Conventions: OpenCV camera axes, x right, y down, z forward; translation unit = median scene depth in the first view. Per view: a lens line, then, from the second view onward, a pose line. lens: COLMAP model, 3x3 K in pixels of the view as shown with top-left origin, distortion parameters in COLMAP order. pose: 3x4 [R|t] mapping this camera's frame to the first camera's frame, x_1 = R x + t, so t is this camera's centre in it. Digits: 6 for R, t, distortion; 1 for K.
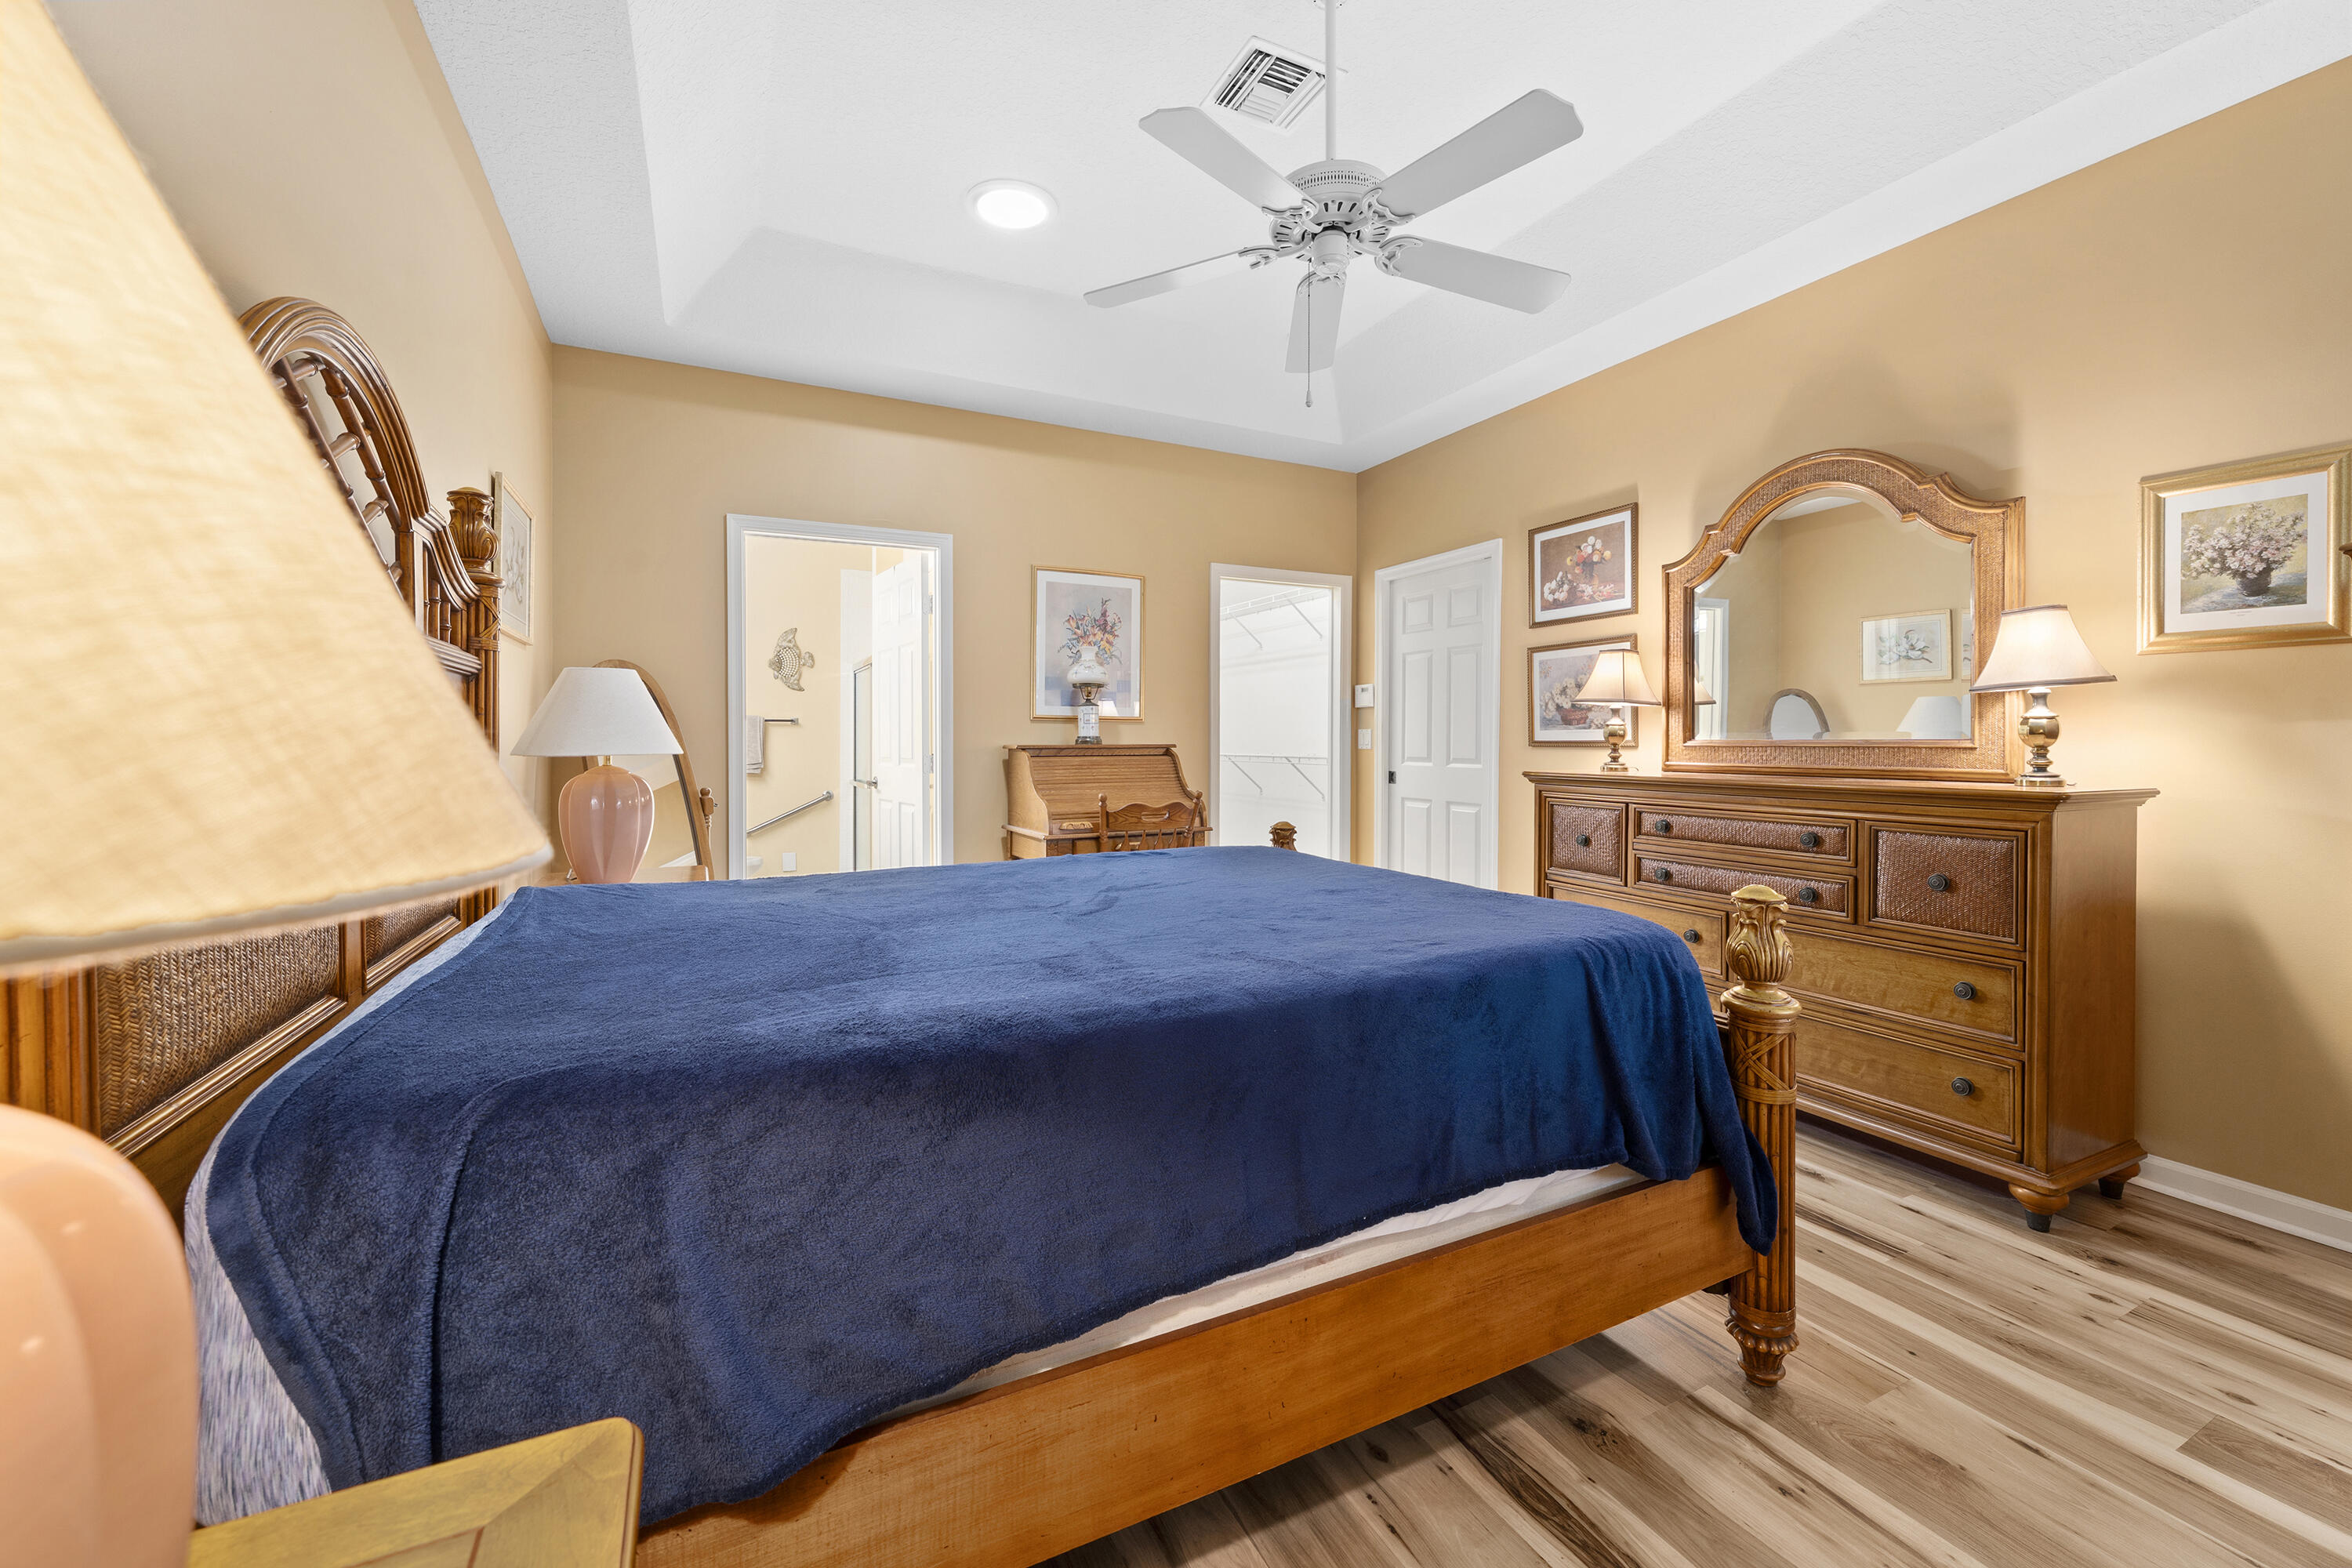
lens RADIAL K [[943.2, 0, 1169.0], [0, 943.2, 748.8], [0, 0, 1]] dist [0.008728, -0.000173]
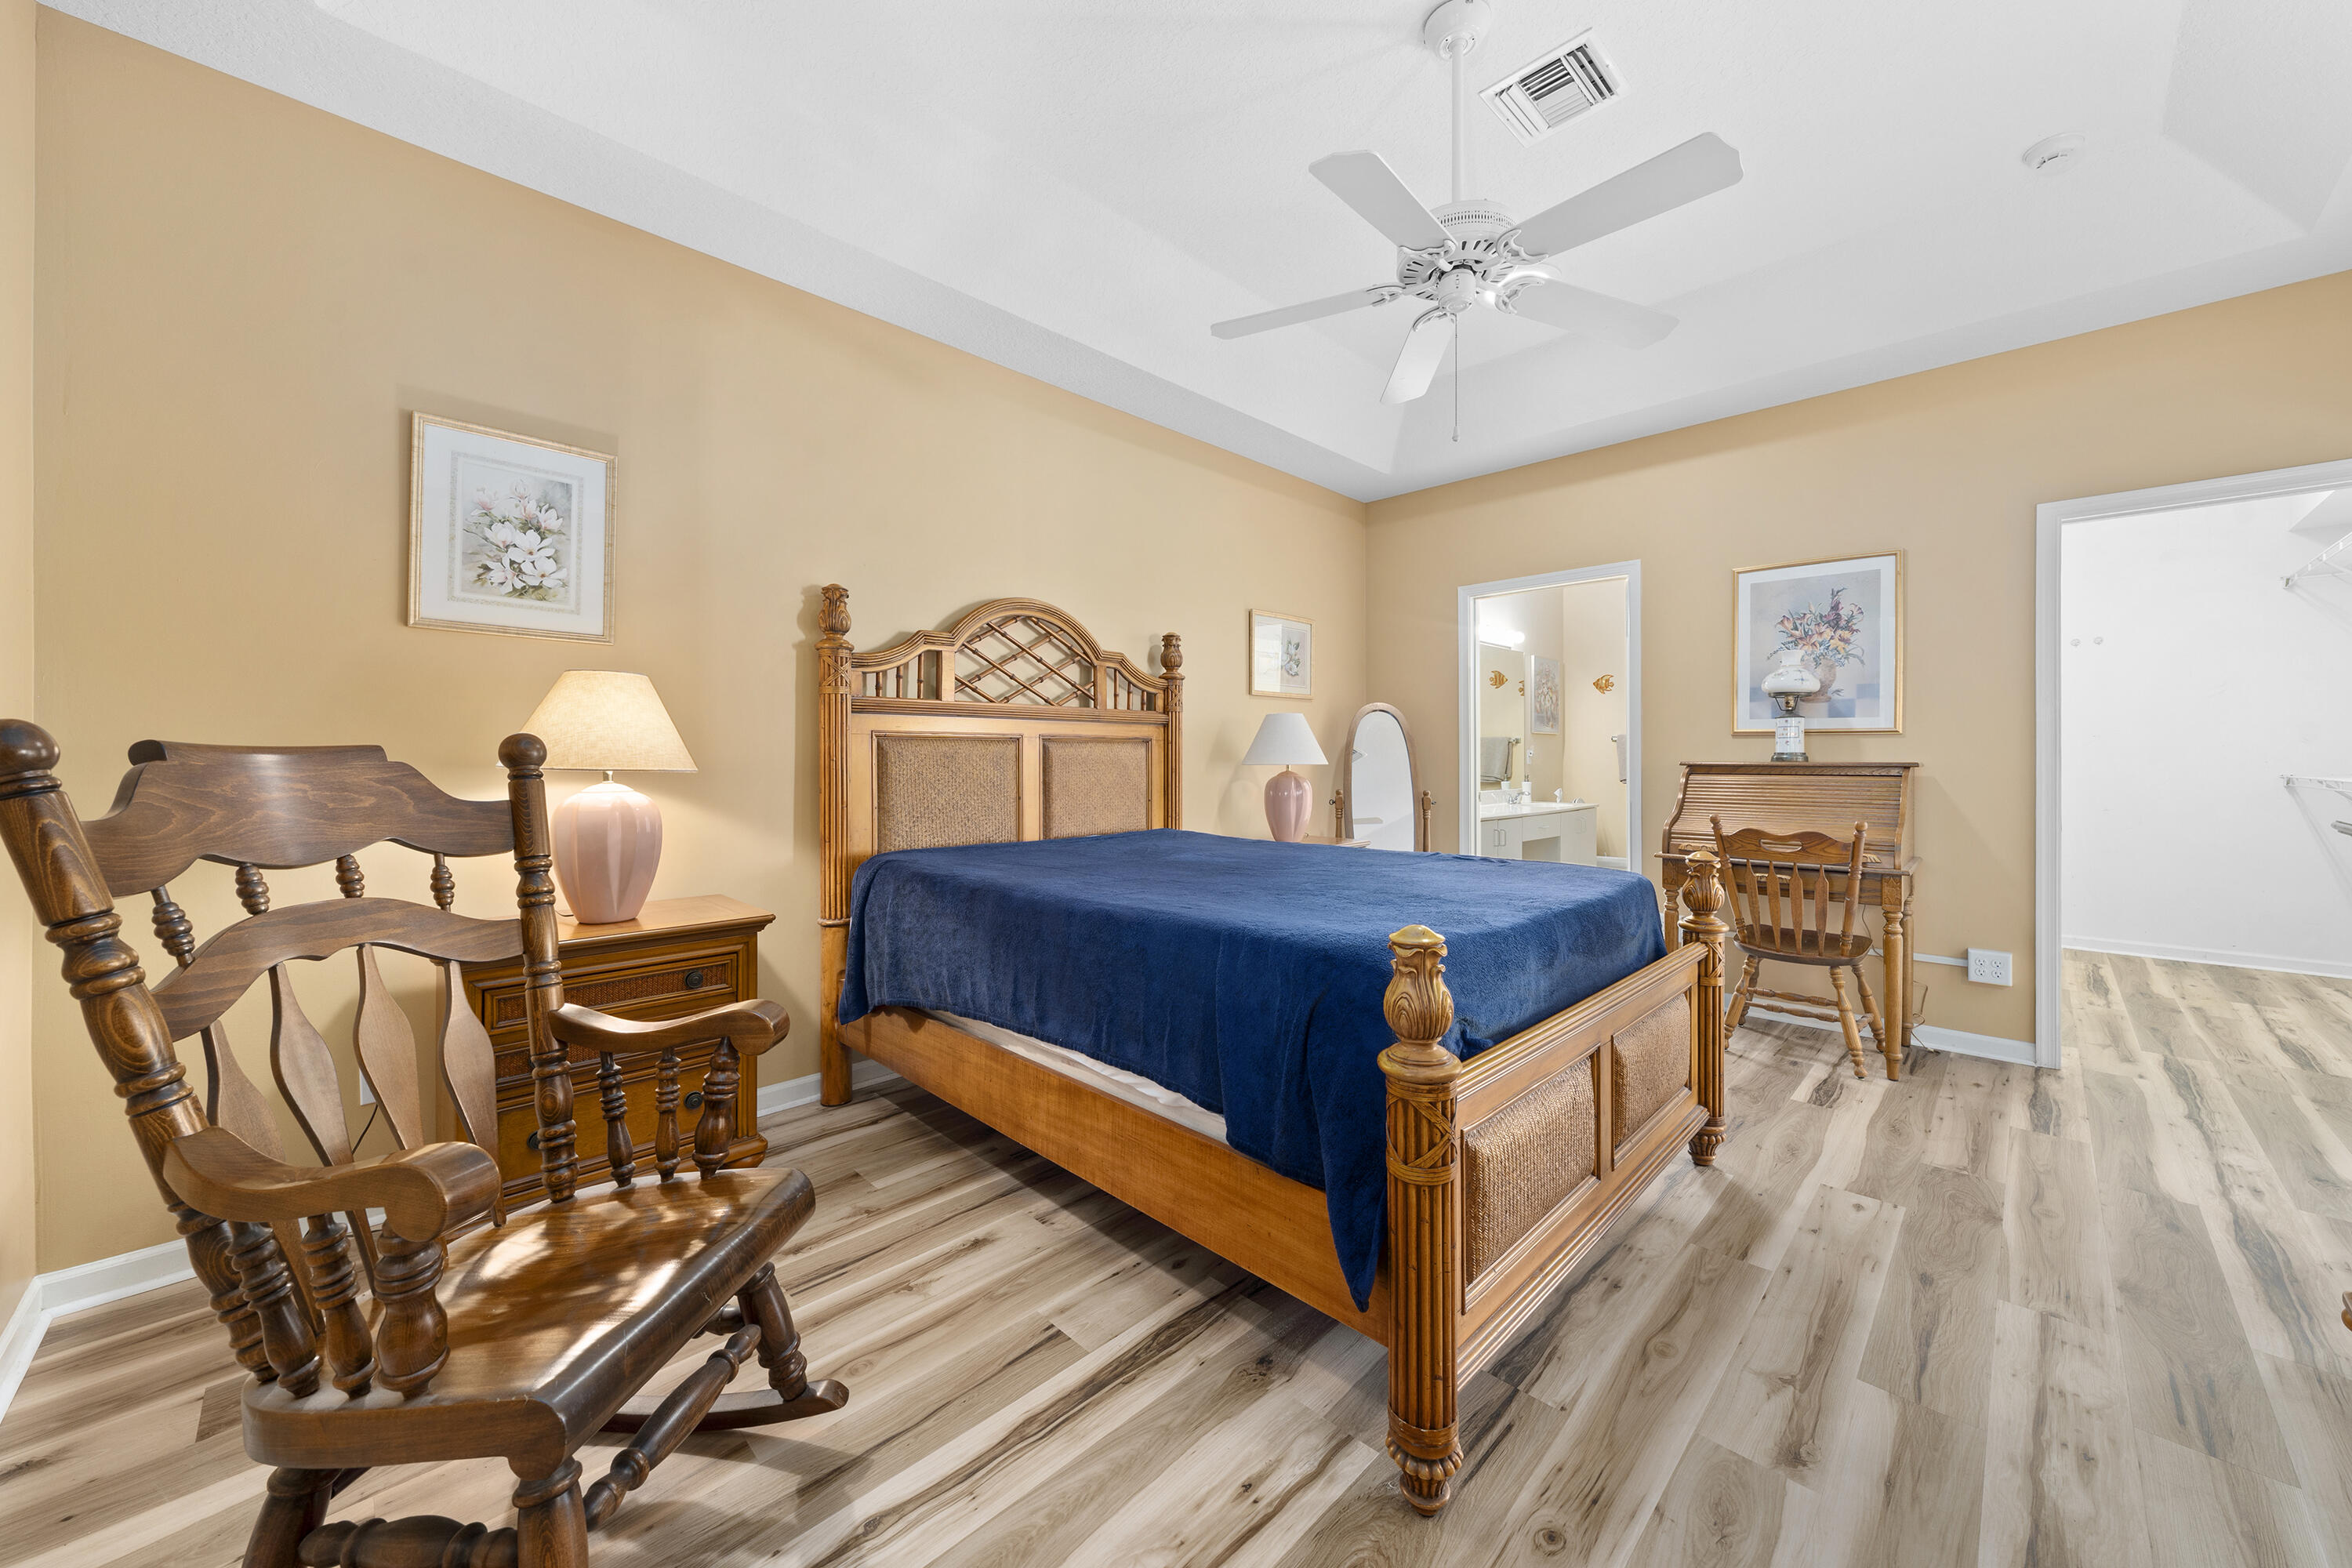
lens RADIAL K [[849.9, 0, 1177.7], [0, 849.9, 779.6], [0, 0, 1]] dist [-0.000523, 0.000387]
pose [[0.314999, 0.025172, -0.948758, 0.547517], [-0.014307, 0.999661, 0.021773, 0.003298], [0.948984, 0.006715, 0.315253, 0.239047]]
